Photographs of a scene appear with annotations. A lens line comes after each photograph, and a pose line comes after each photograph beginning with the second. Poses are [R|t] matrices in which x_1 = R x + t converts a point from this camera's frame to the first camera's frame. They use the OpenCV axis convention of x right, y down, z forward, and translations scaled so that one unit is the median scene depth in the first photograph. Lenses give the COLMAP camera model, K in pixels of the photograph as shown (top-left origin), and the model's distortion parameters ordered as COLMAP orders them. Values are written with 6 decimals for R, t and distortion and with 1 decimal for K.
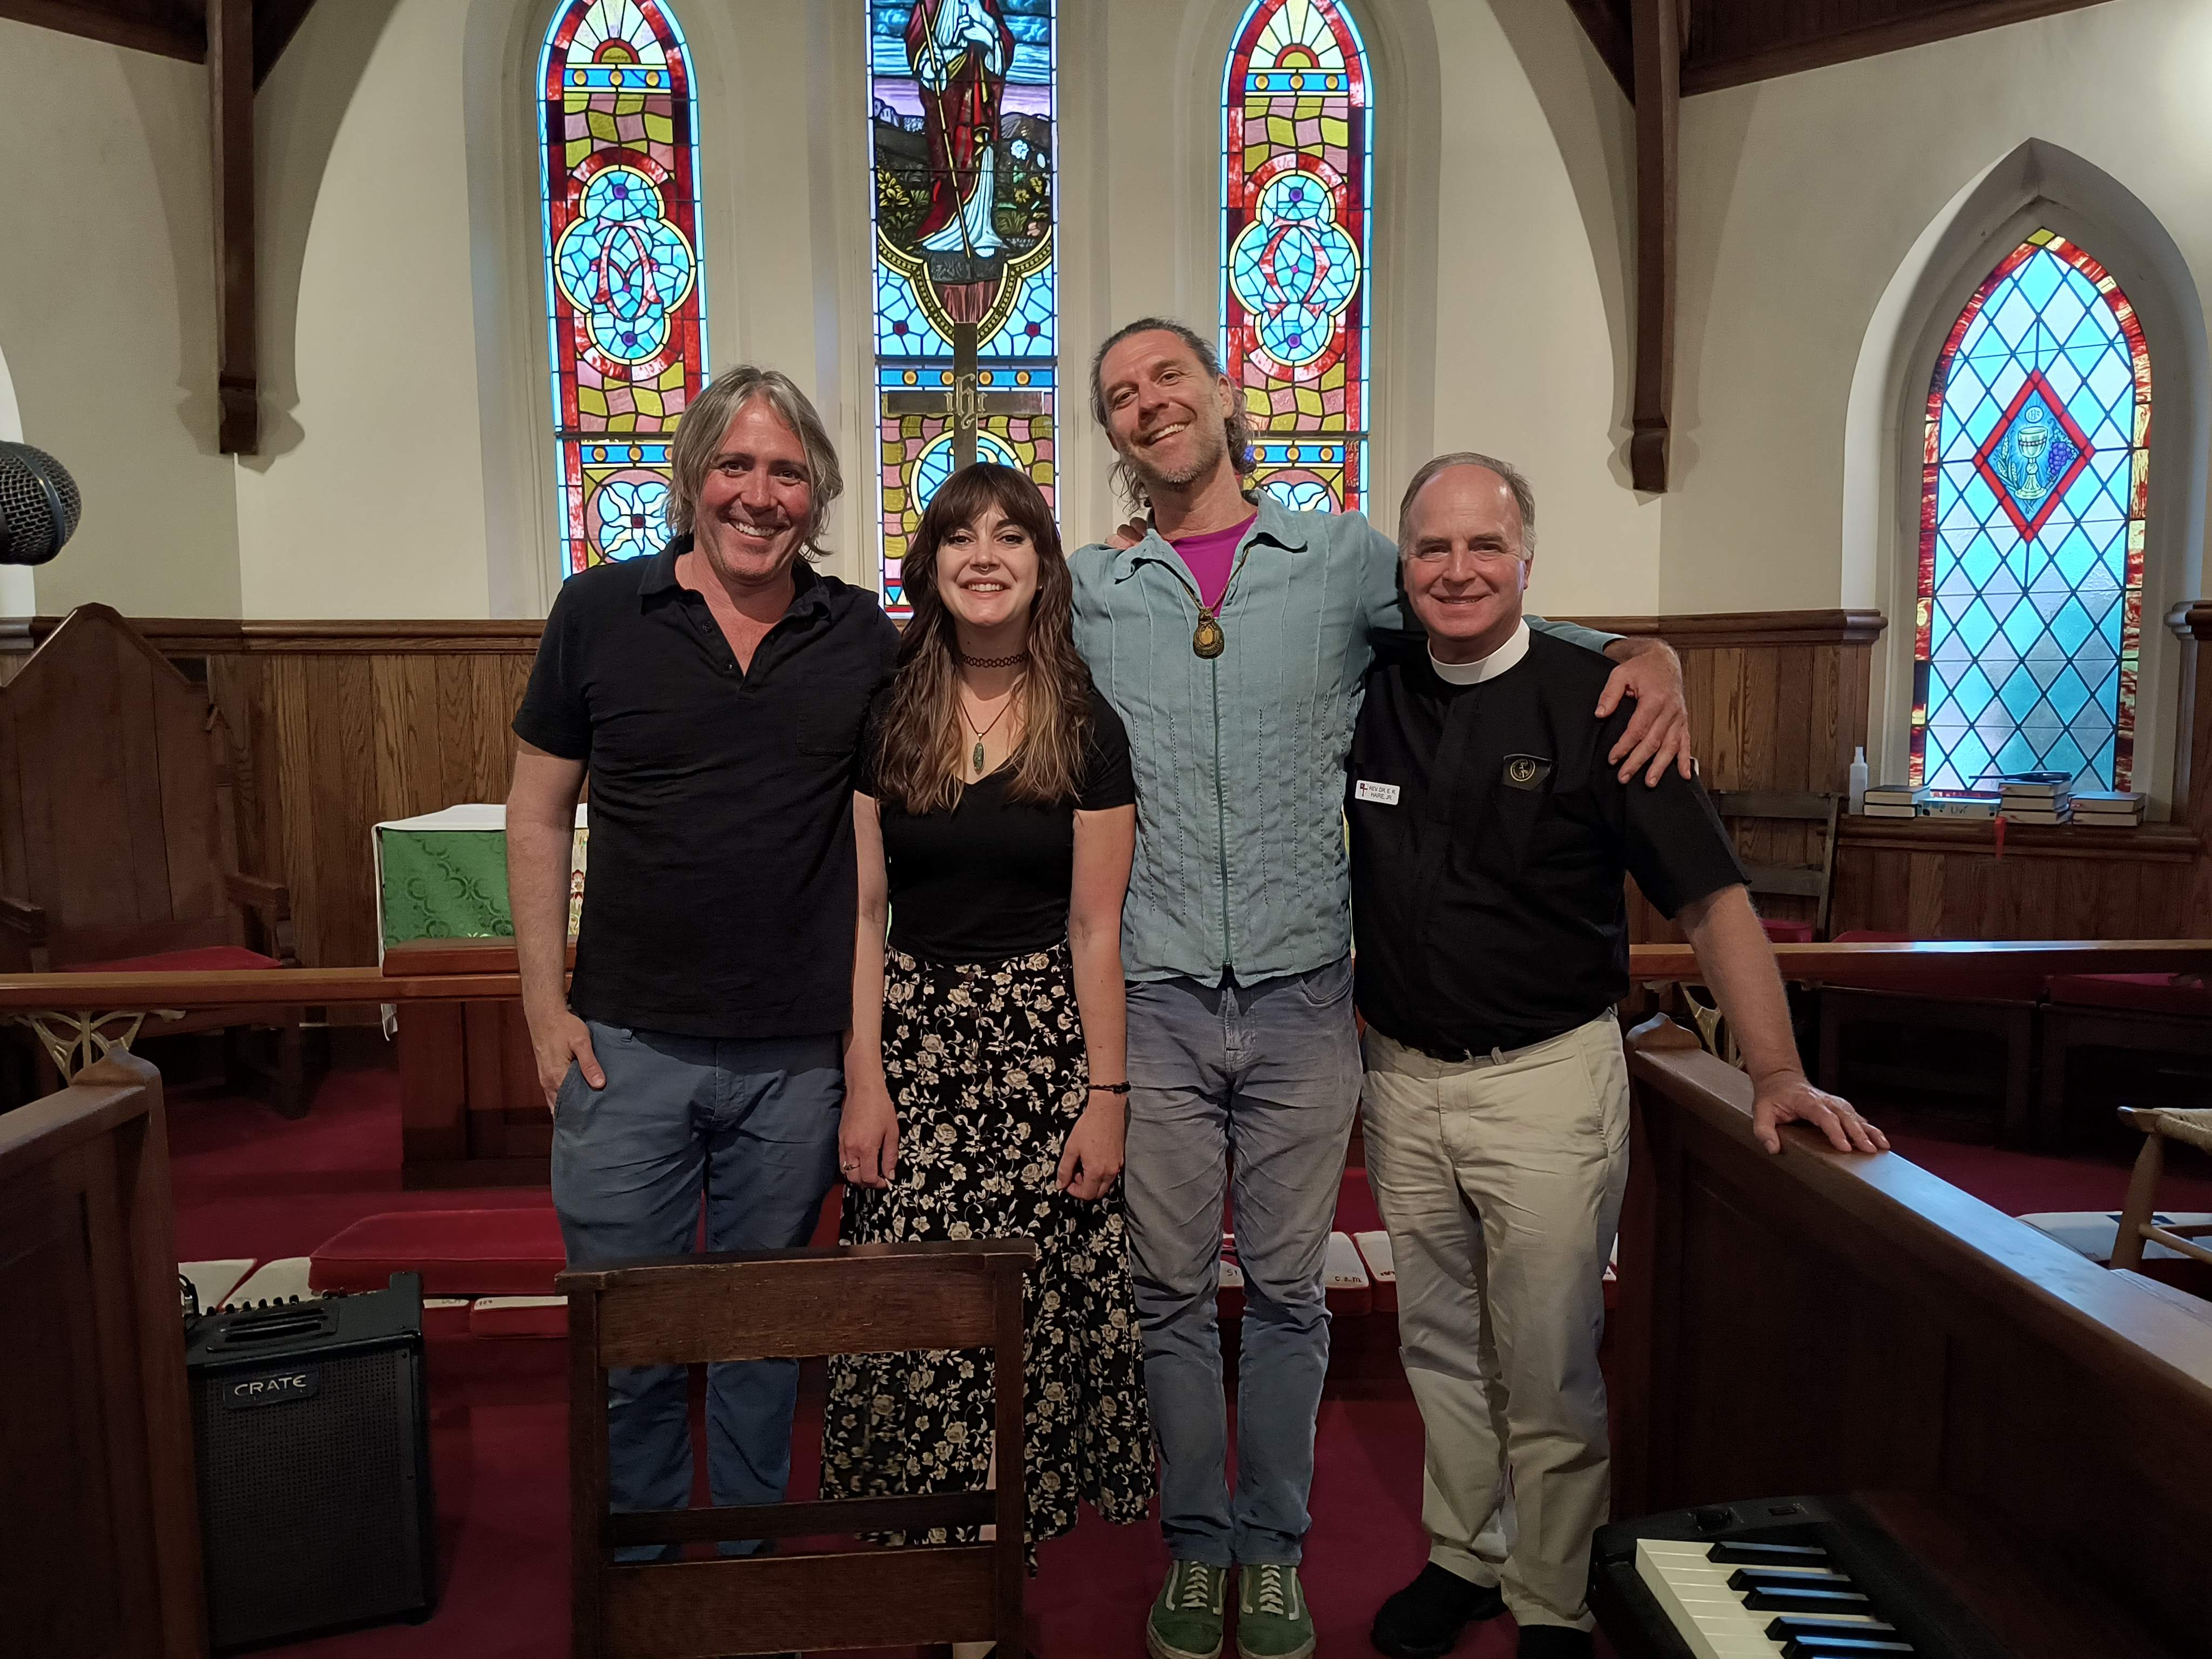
lens RADIAL K [[1674.1, 0, 1111.9], [0, 1674.1, 842.2], [0, 0, 1]] dist [0.058339, -0.002626]
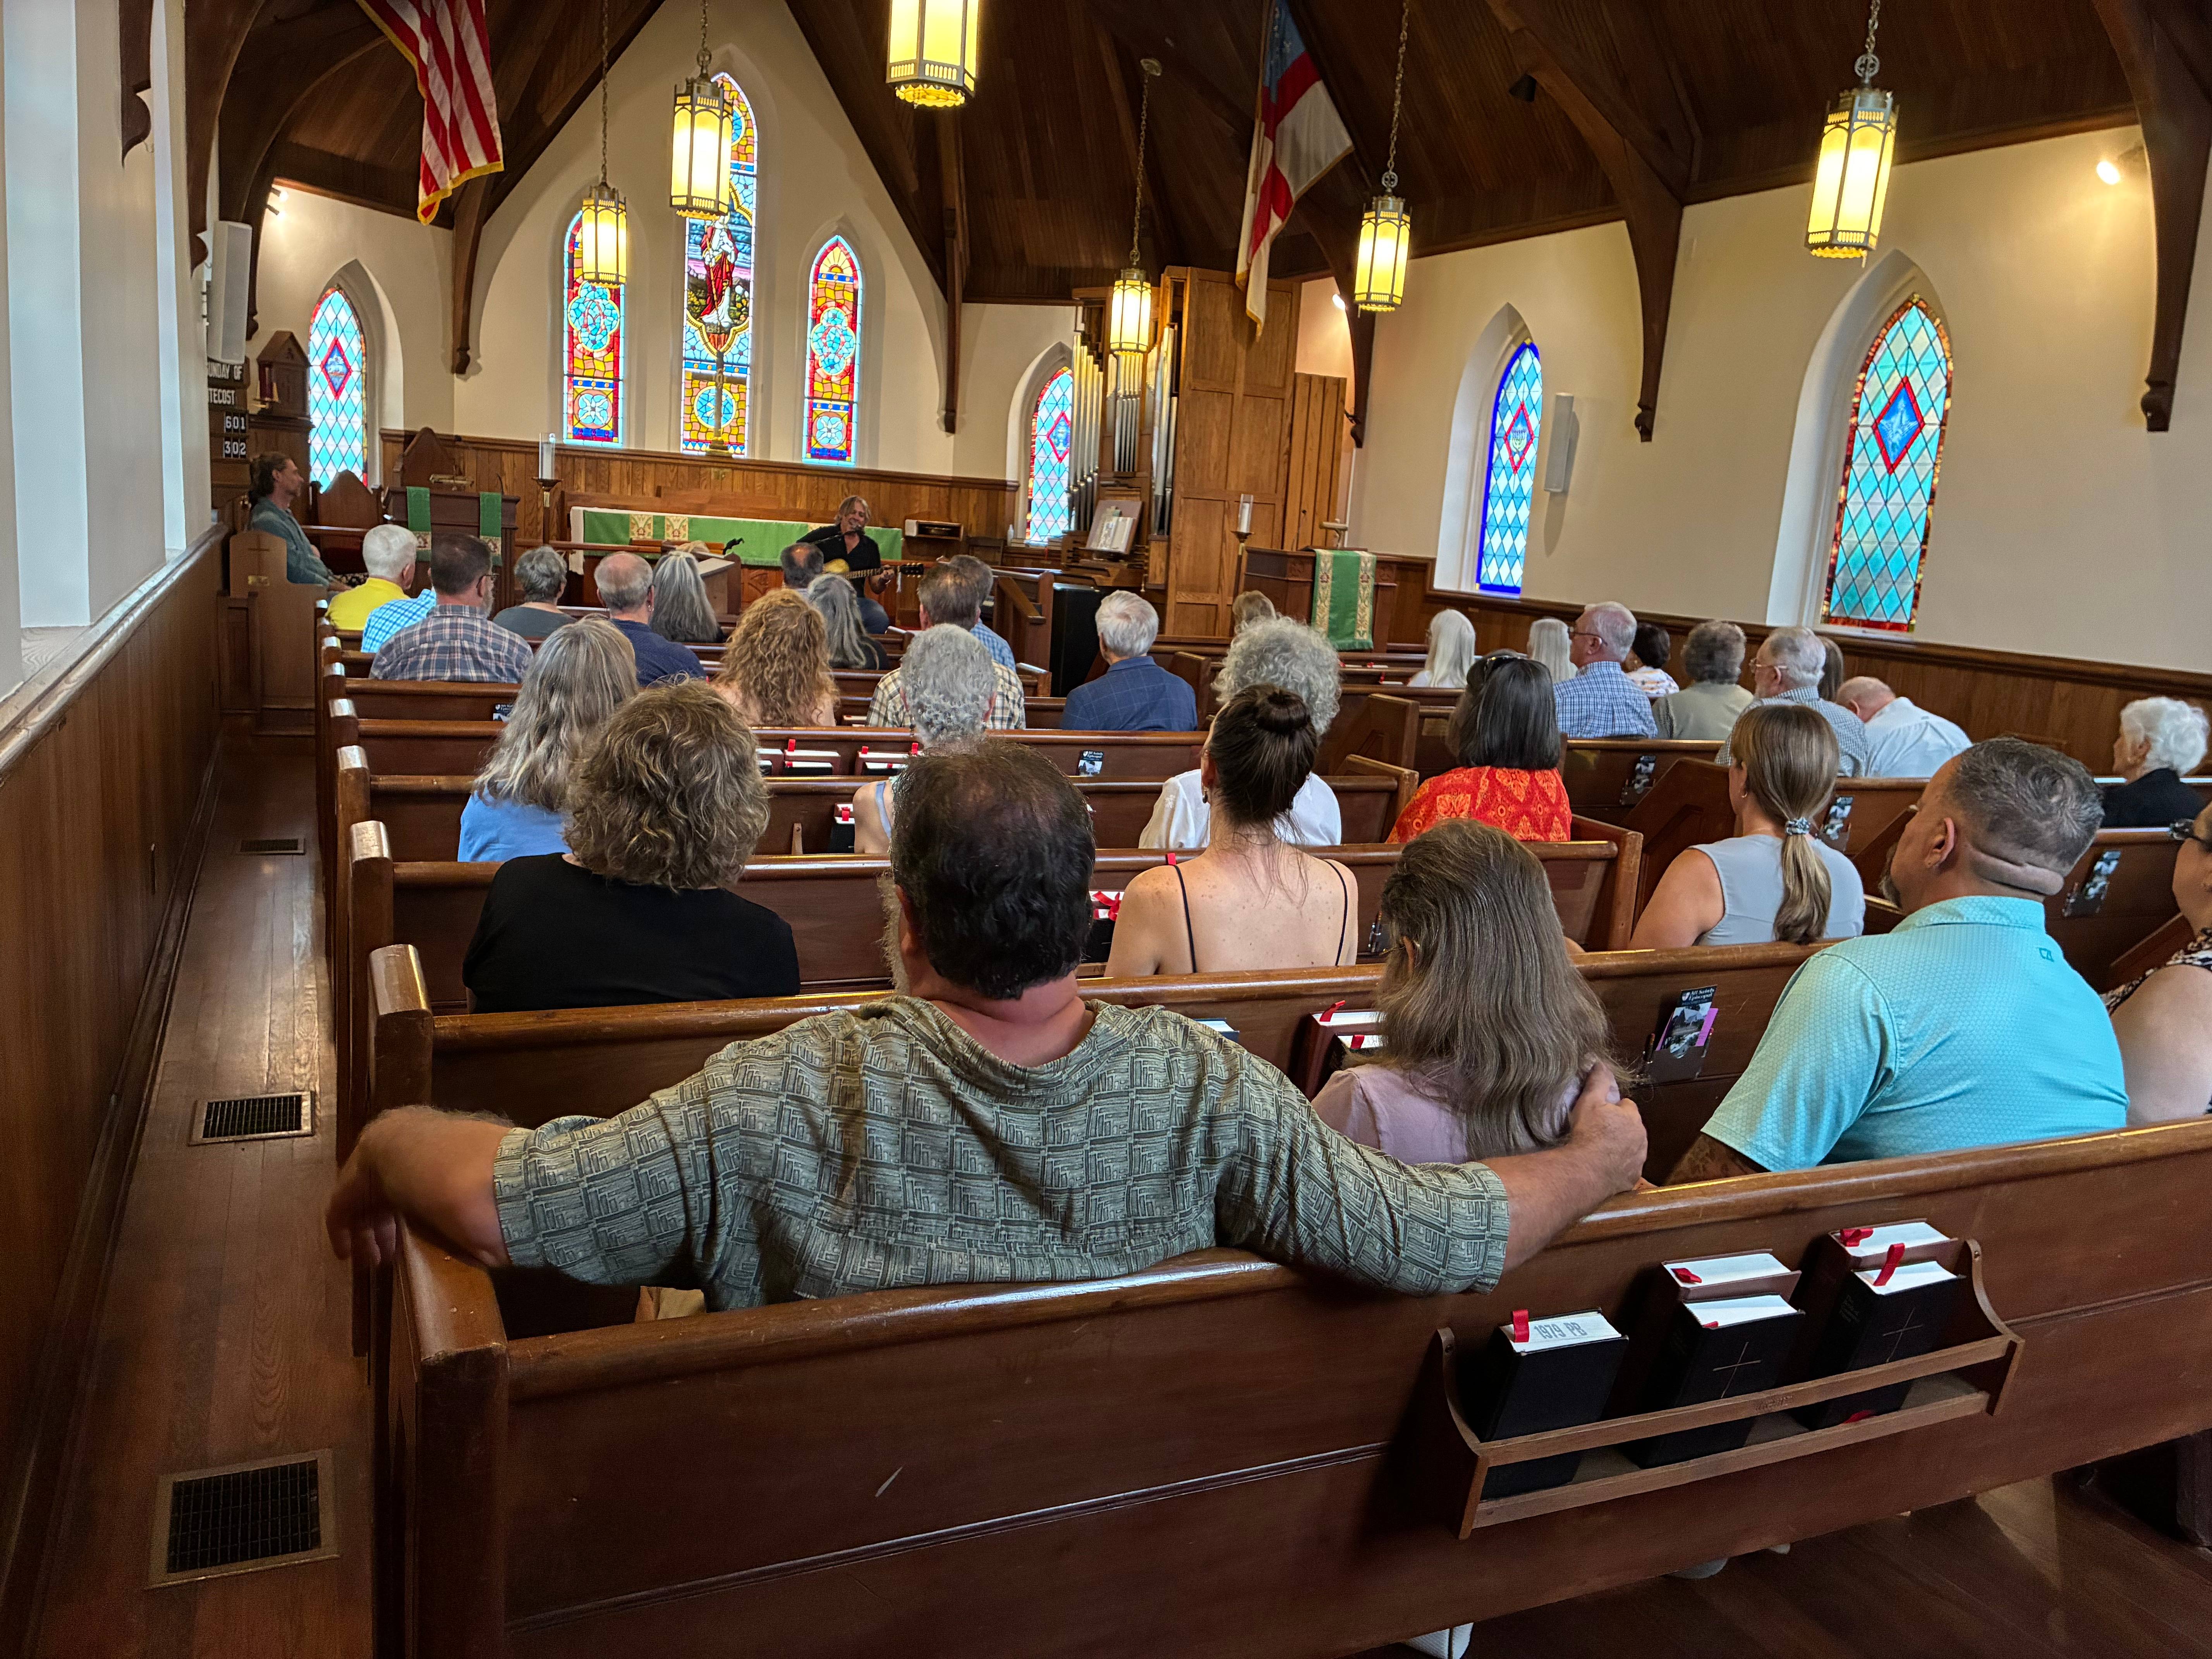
lens RADIAL K [[1674.1, 0, 1092.4], [0, 1674.1, 815.5], [0, 0, 1]] dist [0.058339, -0.002626]
pose [[0.932177, 0.008329, 0.361906, -0.524442], [-0.043050, 0.995191, 0.087981, 0.194590], [-0.359433, -0.097594, 0.928054, -1.942658]]
